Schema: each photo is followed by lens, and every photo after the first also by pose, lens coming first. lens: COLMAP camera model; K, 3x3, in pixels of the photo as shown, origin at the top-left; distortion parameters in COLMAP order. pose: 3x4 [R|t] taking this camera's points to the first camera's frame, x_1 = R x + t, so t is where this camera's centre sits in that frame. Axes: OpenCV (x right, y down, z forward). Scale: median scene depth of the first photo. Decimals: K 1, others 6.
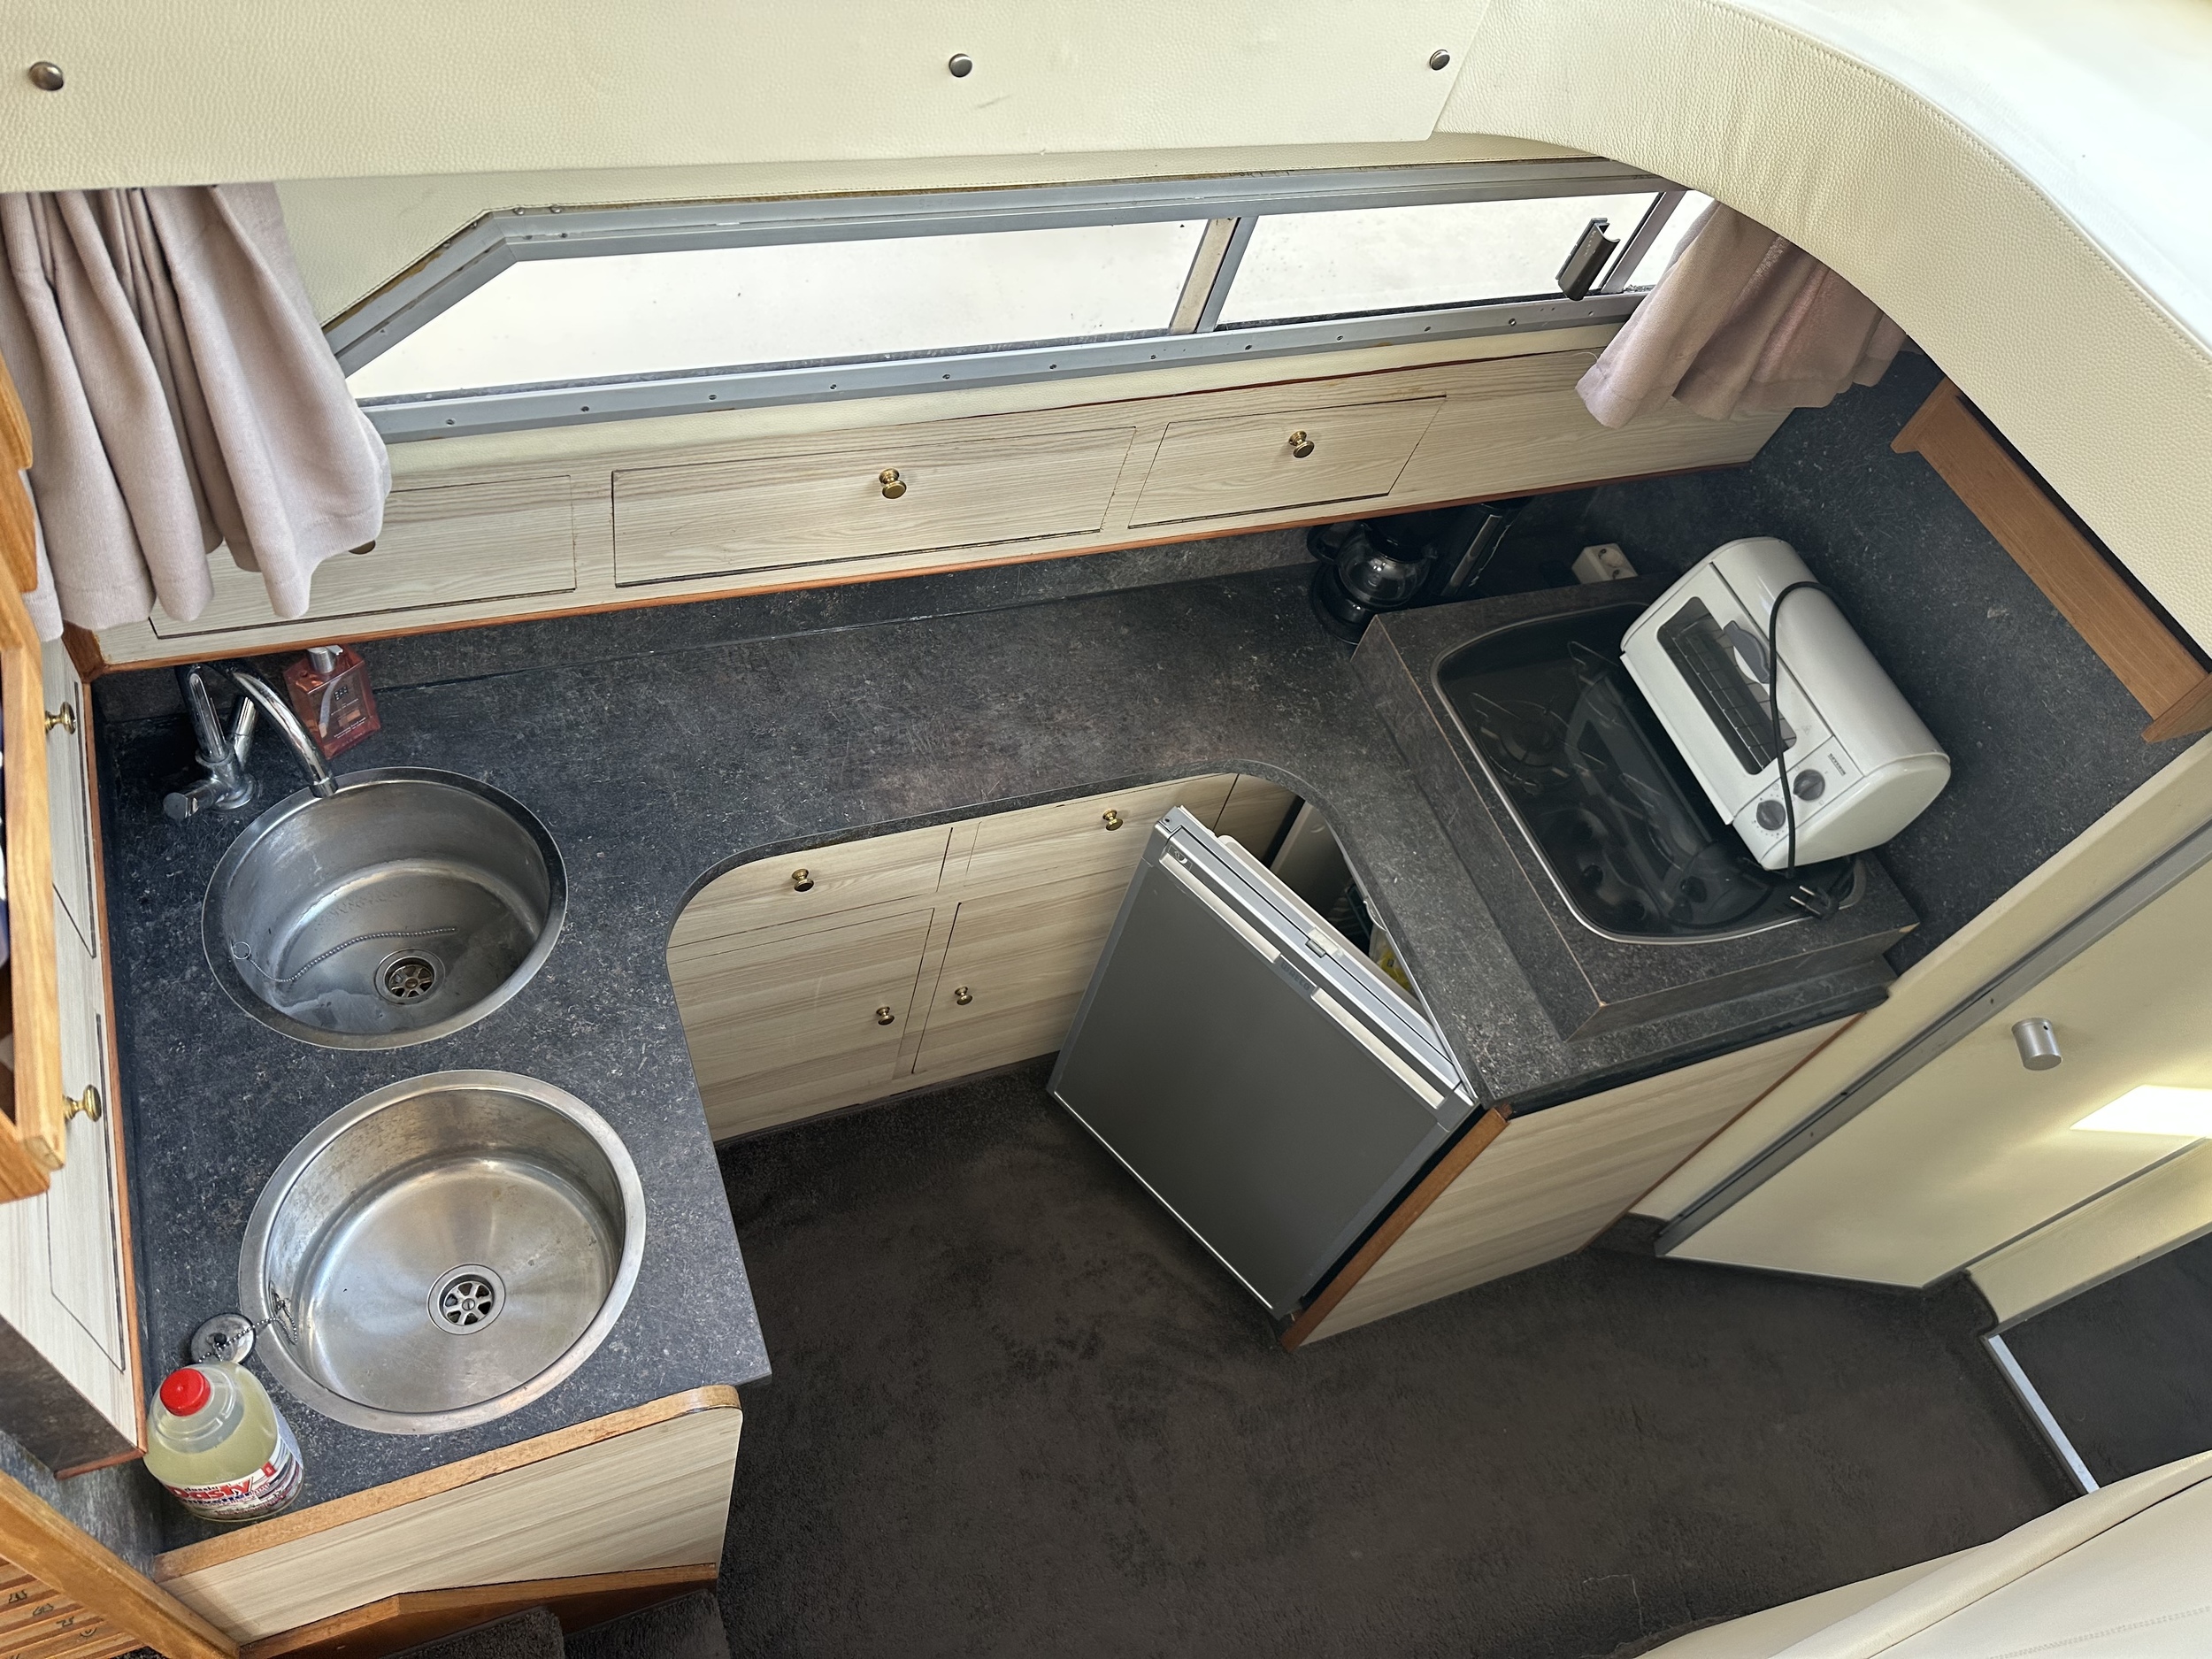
lens RADIAL K [[1565.8, 0, 1111.9], [0, 1565.8, 819.0], [0, 0, 1]] dist [0.015364, 0.000601]
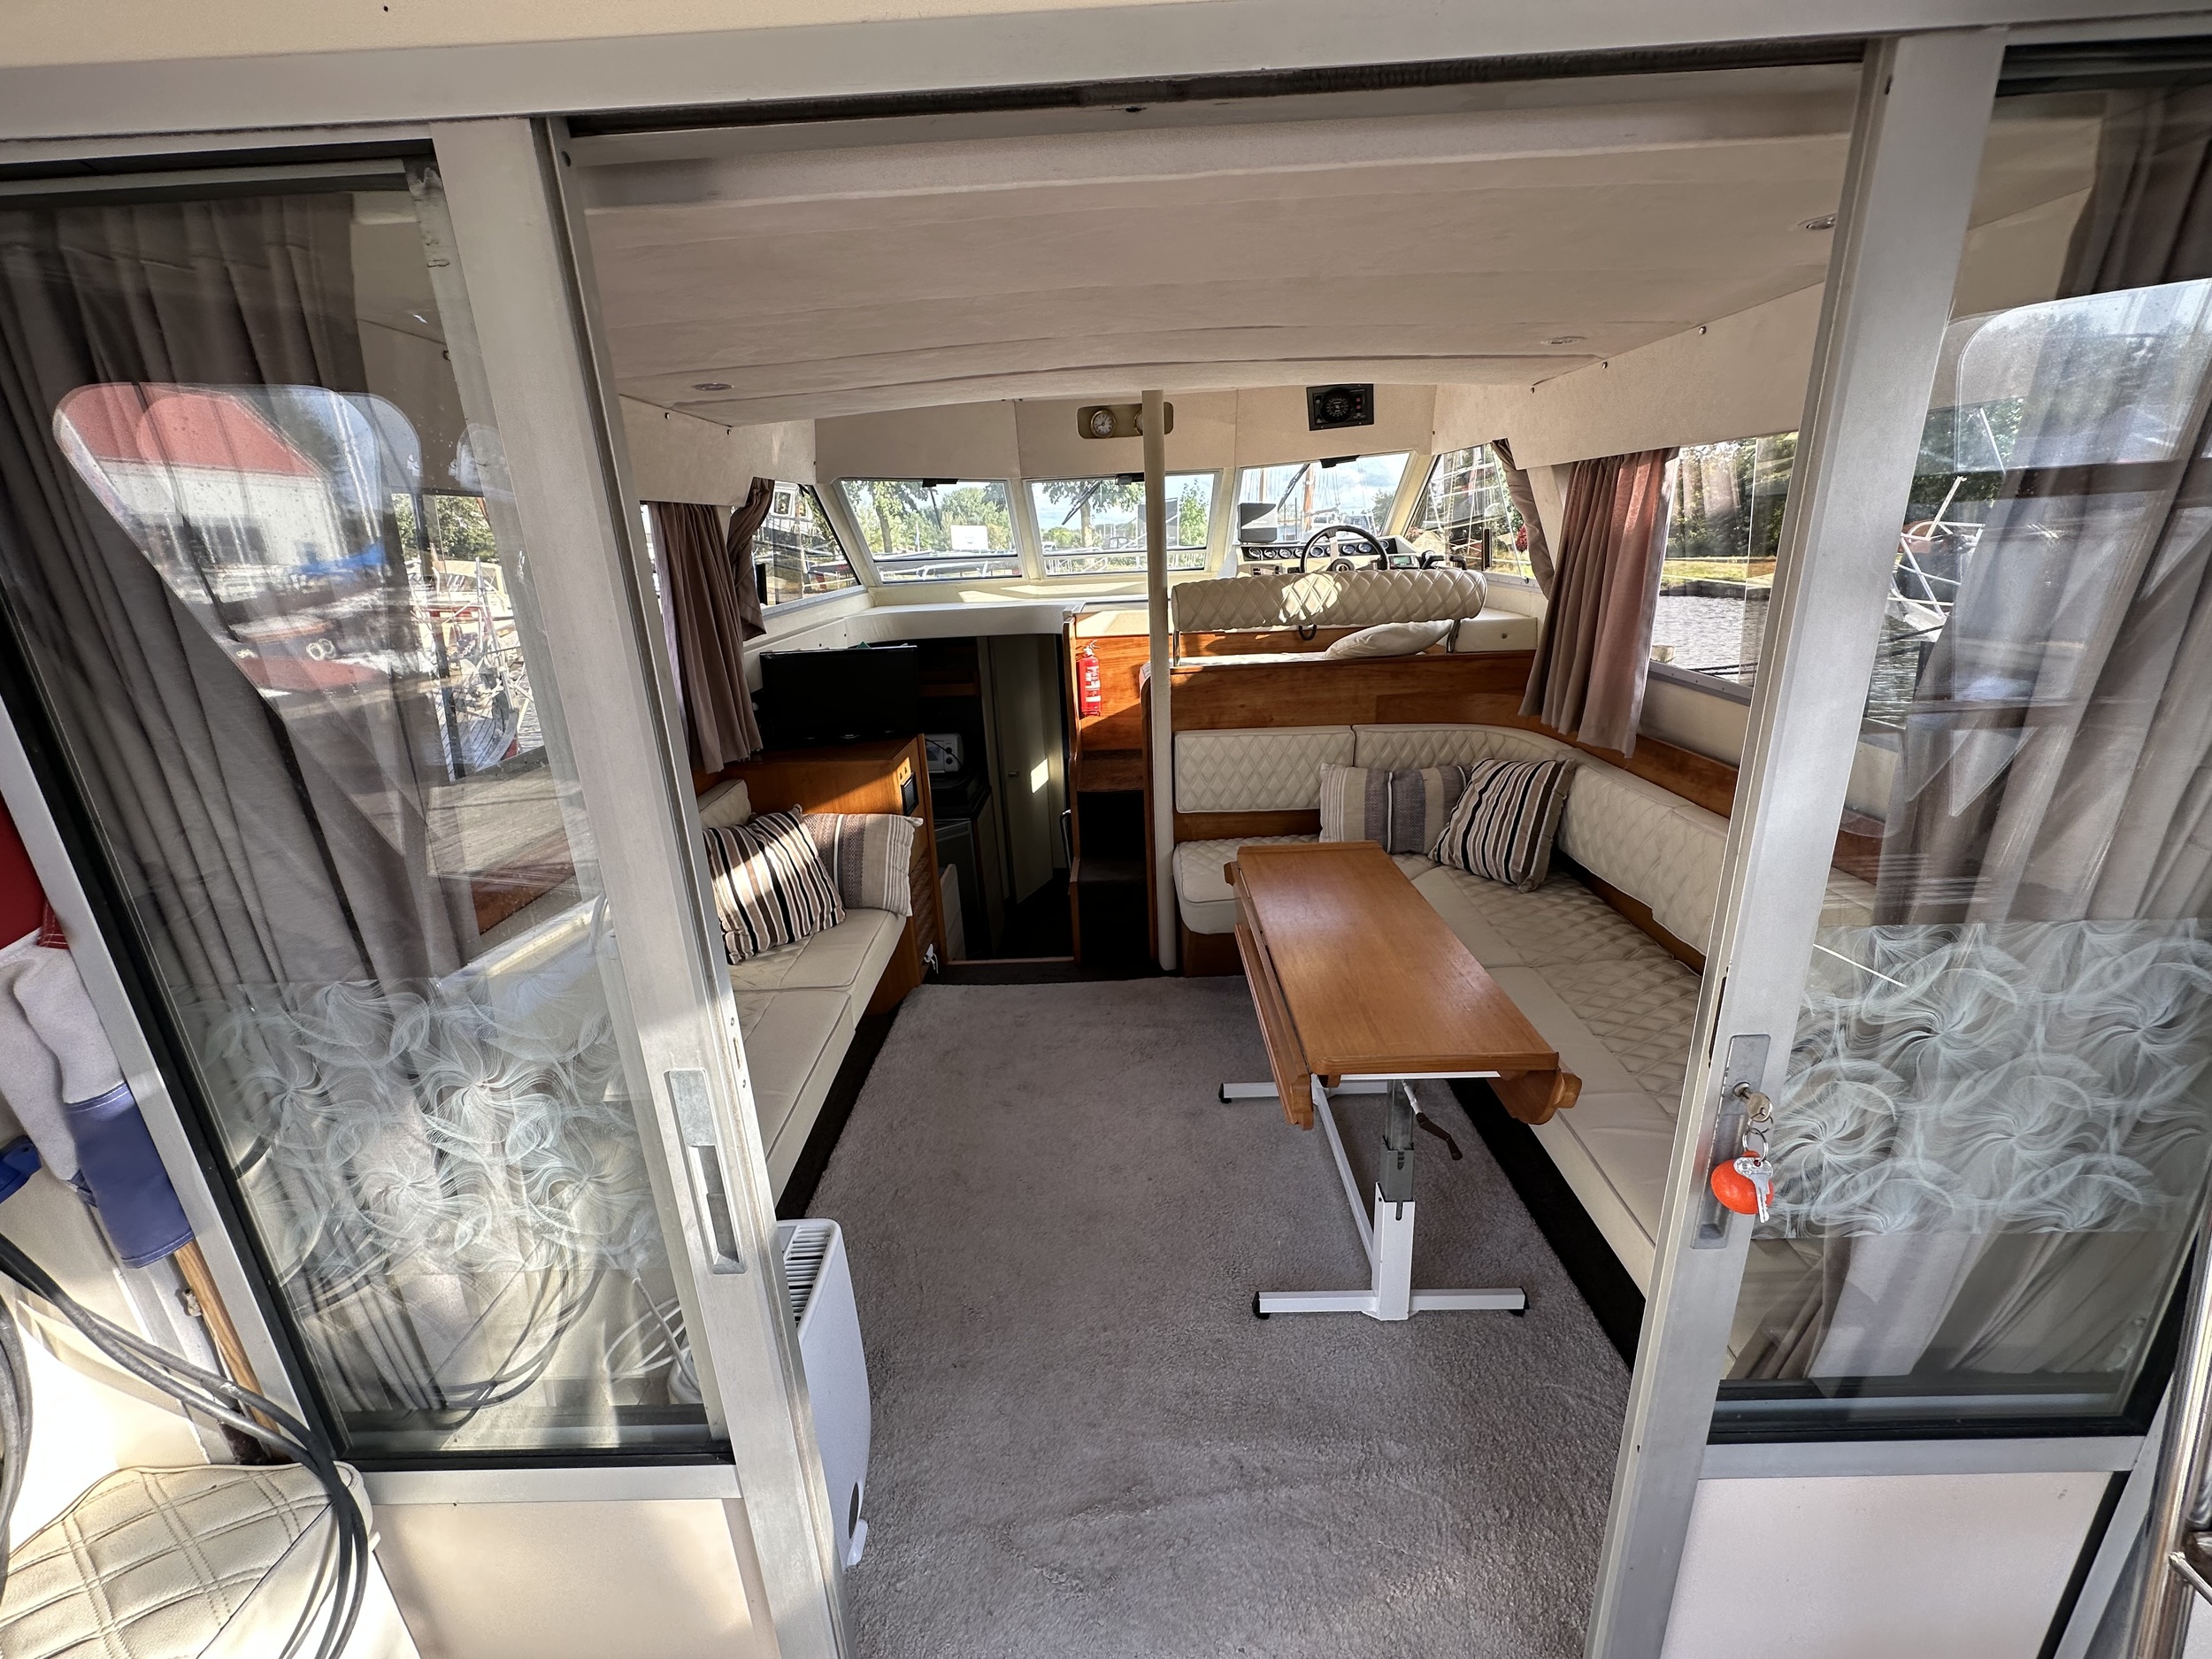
lens RADIAL K [[891.3, 0, 1101.4], [0, 891.3, 830.3], [0, 0, 1]] dist [0.001177, 0.000111]
pose [[0.369103, -0.505555, 0.779857, -1.621362], [0.823526, 0.566840, -0.022307, 0.558078], [-0.430777, 0.650466, 0.625560, -0.739758]]
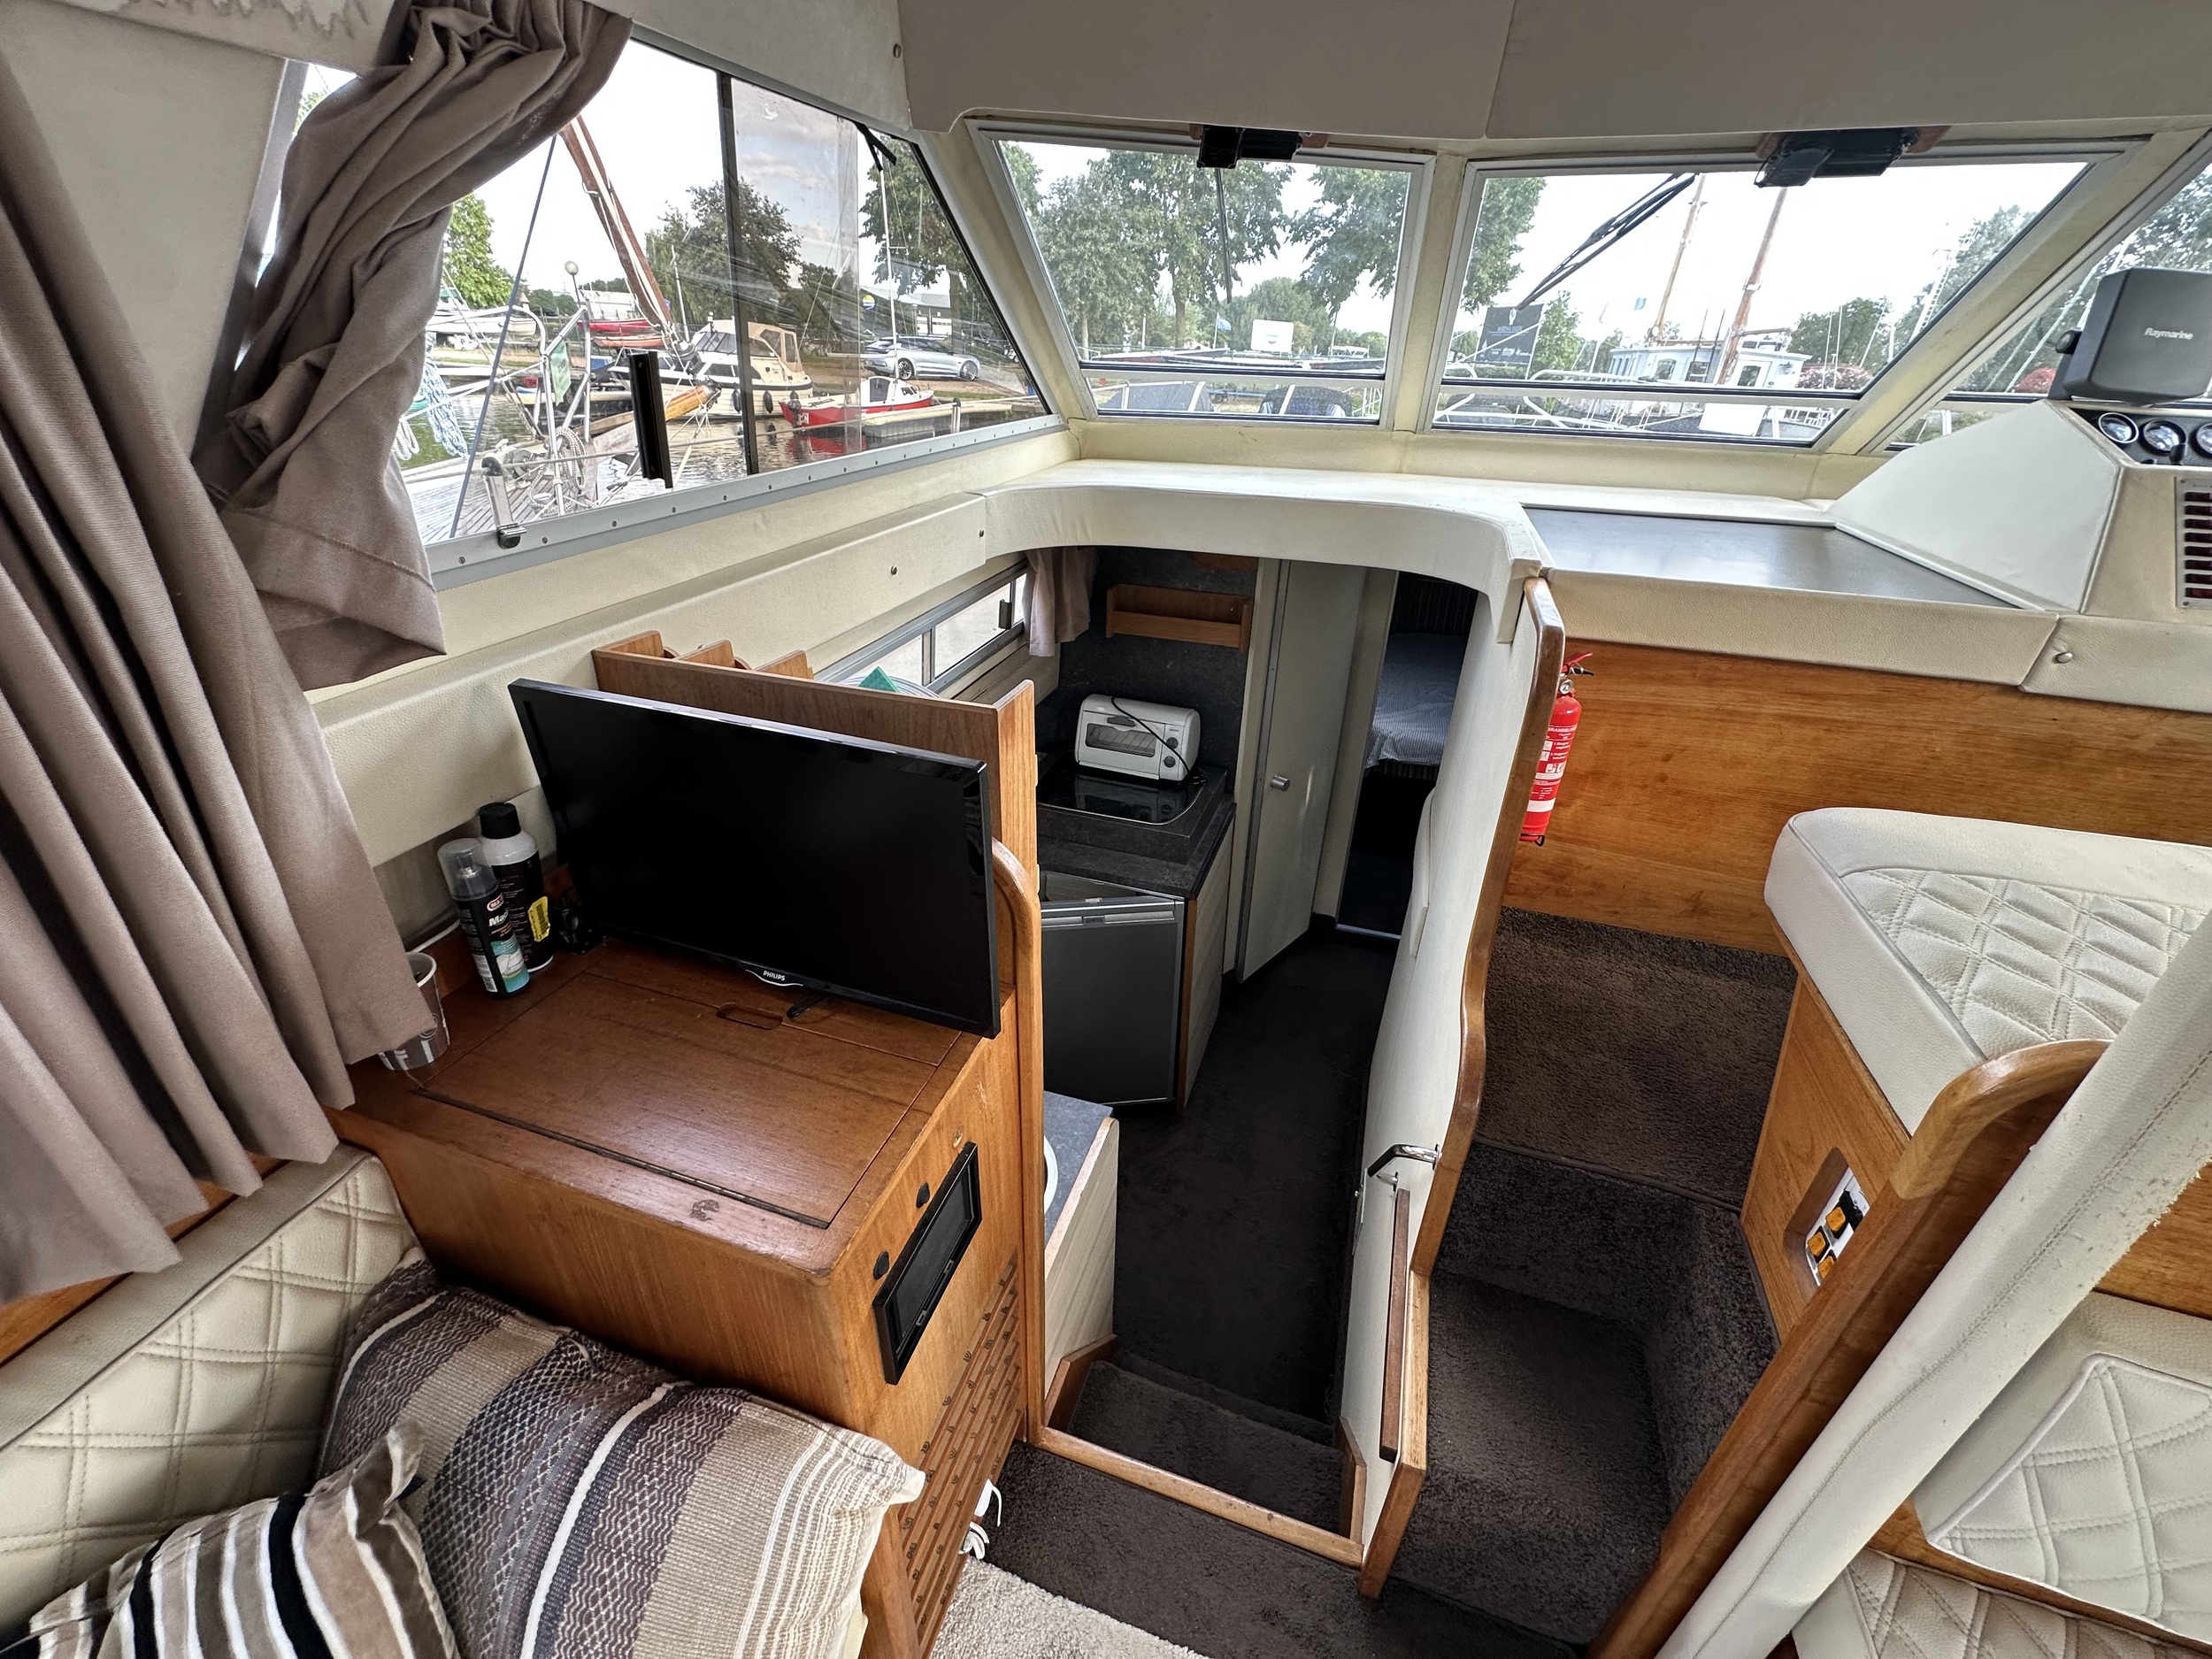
lens RADIAL K [[885.1, 0, 1110.9], [0, 885.1, 826.9], [0, 0, 1]] dist [0.009306, -0.003580]
pose [[0.628771, -0.539325, 0.560157, -0.532147], [0.692492, 0.716052, -0.087893, 0.139395], [-0.353699, 0.443169, 0.823710, -0.131541]]
